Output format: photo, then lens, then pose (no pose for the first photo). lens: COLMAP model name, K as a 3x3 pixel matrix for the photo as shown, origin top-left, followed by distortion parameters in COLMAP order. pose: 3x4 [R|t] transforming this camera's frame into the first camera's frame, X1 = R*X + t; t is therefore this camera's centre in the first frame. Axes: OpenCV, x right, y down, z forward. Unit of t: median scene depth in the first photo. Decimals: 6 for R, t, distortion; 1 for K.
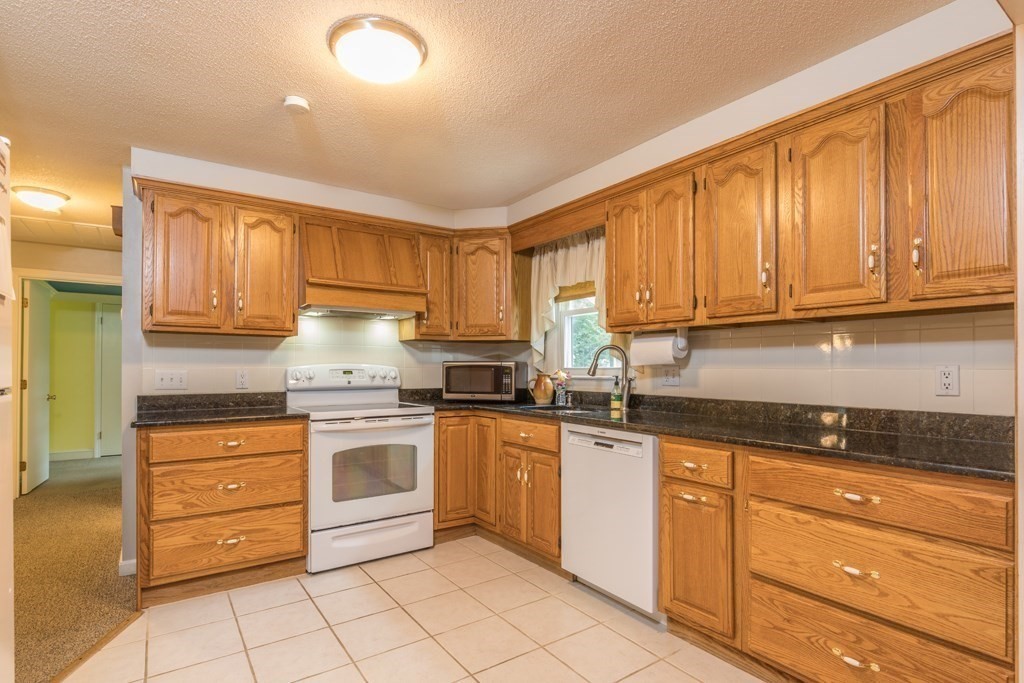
lens RADIAL K [[534.2, 0, 515.1], [0, 534.2, 363.3], [0, 0, 1]] dist [-0.002376, -0.000280]
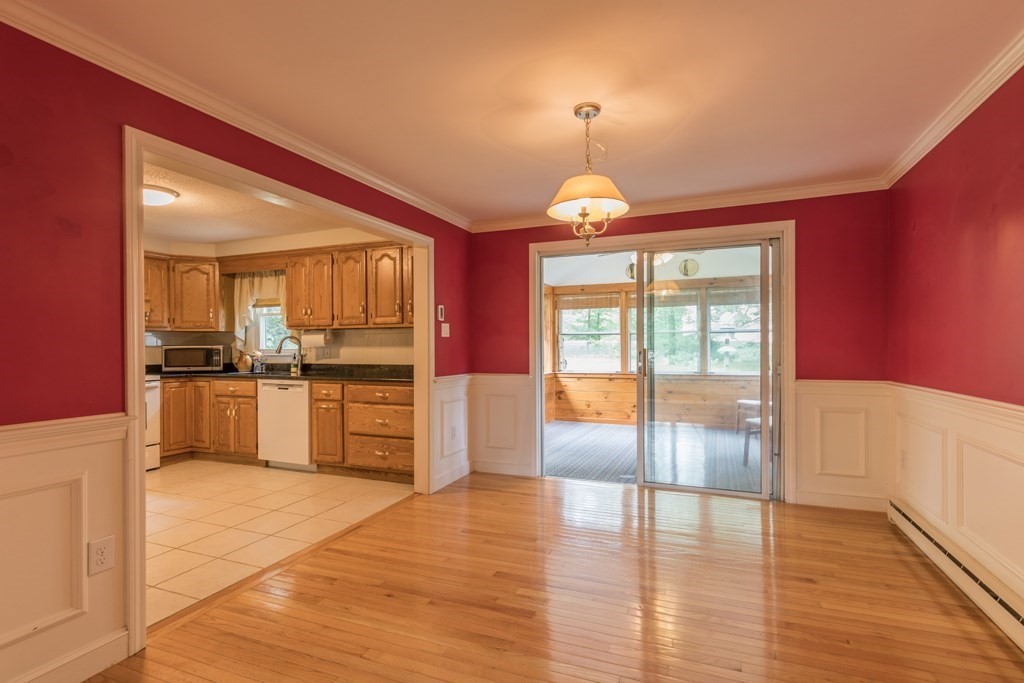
lens RADIAL K [[474.0, 0, 553.0], [0, 474.0, 347.0], [0, 0, 1]] dist [-0.000504, -0.000477]
pose [[0.801680, -0.006320, 0.597720, -0.061593], [0.002249, 0.999969, 0.007556, -0.007905], [-0.597749, -0.004713, 0.801670, -0.776656]]
